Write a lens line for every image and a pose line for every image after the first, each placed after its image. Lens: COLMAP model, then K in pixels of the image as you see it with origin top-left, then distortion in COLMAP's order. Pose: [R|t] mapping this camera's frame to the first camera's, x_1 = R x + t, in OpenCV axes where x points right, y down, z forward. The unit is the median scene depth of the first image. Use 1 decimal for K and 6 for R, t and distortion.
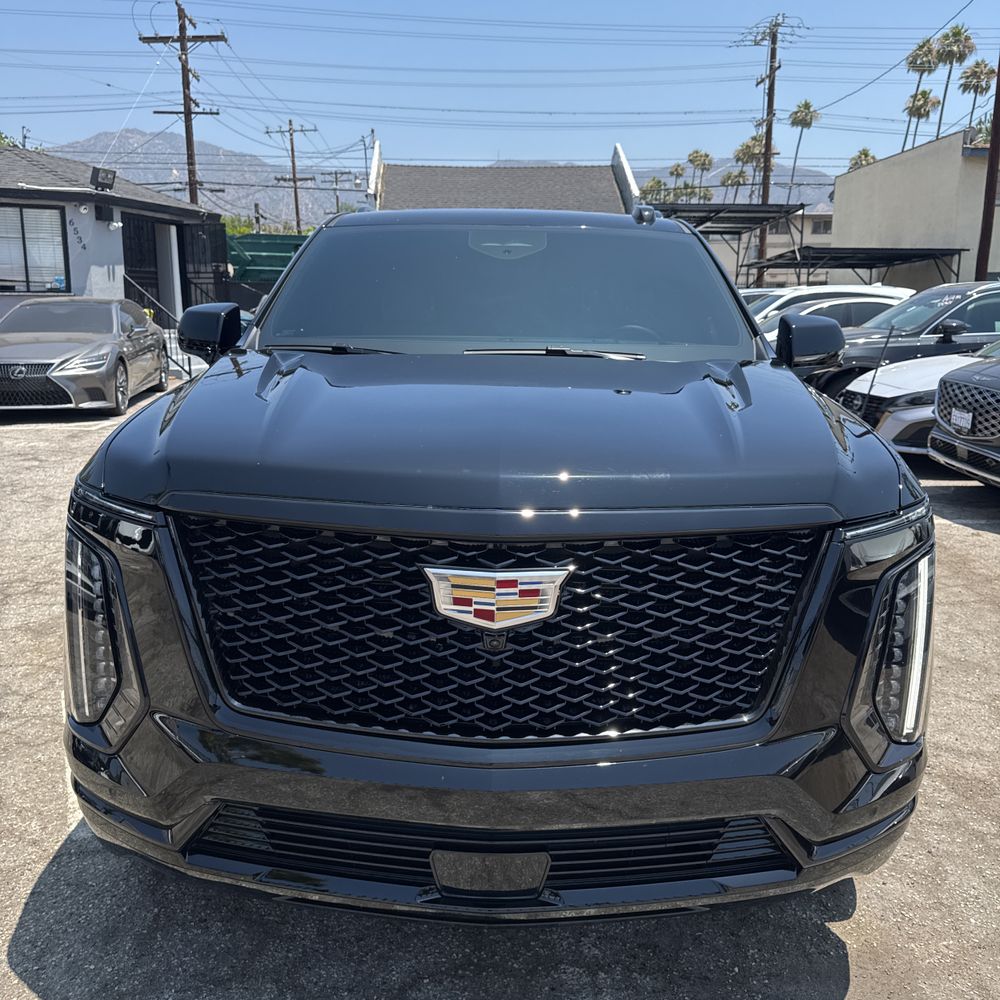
lens RADIAL K [[971.4, 0, 461.3], [0, 971.4, 495.3], [0, 0, 1]] dist [0.004230, -0.013486]
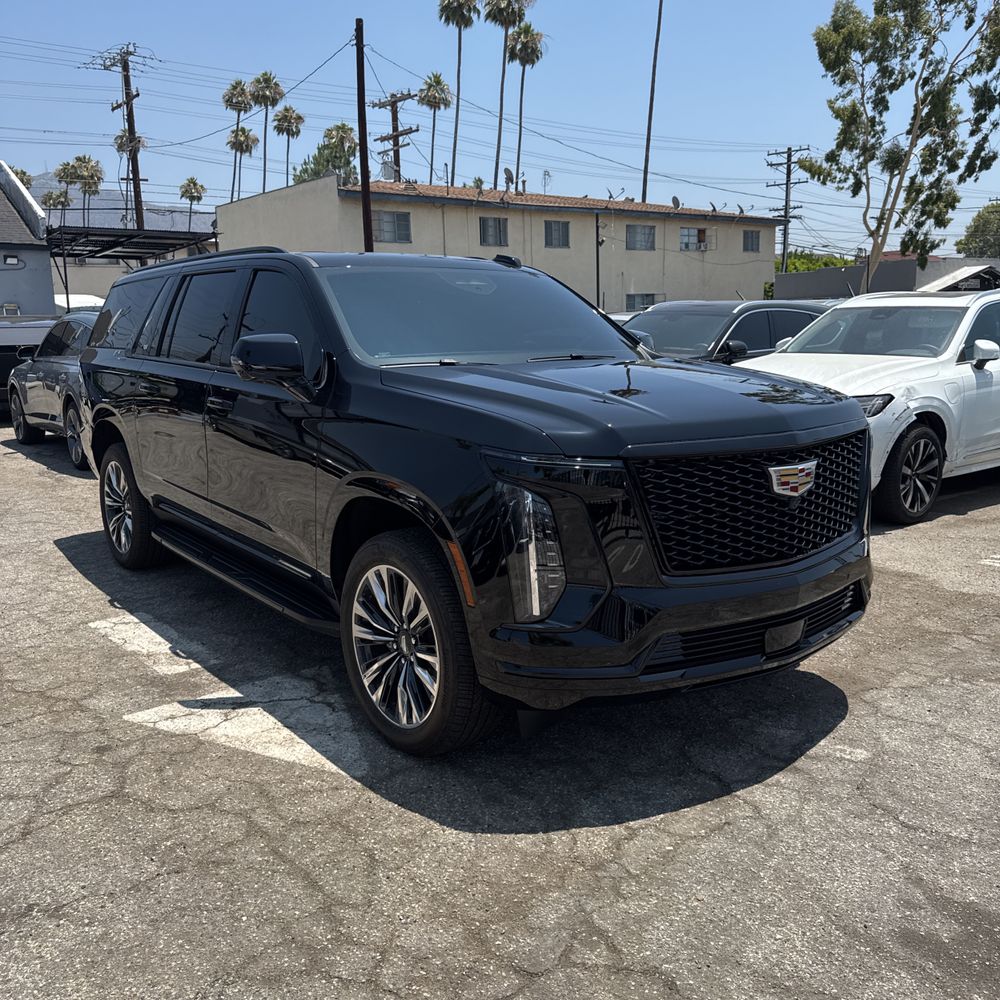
lens RADIAL K [[946.4, 0, 500.5], [0, 946.4, 502.8], [0, 0, 1]] dist [0.050600, -0.087185]
pose [[0.789579, -0.132318, 0.599213, -1.031342], [0.139475, 0.989616, 0.034741, 0.005631], [-0.597588, 0.056144, 0.799835, -0.076675]]
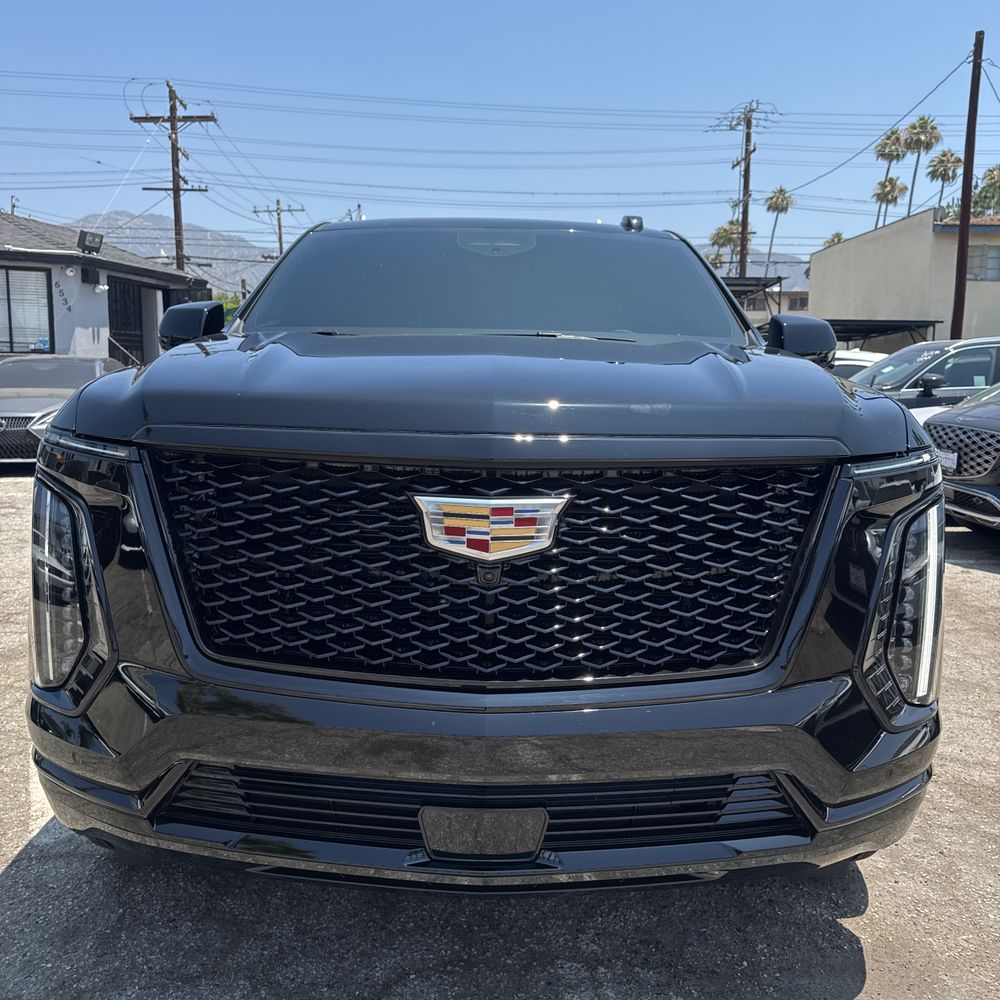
lens RADIAL K [[971.6, 0, 465.1], [0, 971.6, 502.2], [0, 0, 1]] dist [0.012822, -0.024063]
pose [[0.999783, 0.002389, 0.020683, -0.005729], [-0.000975, 0.997679, -0.068090, 0.099891], [-0.020797, 0.068055, 0.997465, 0.038812]]
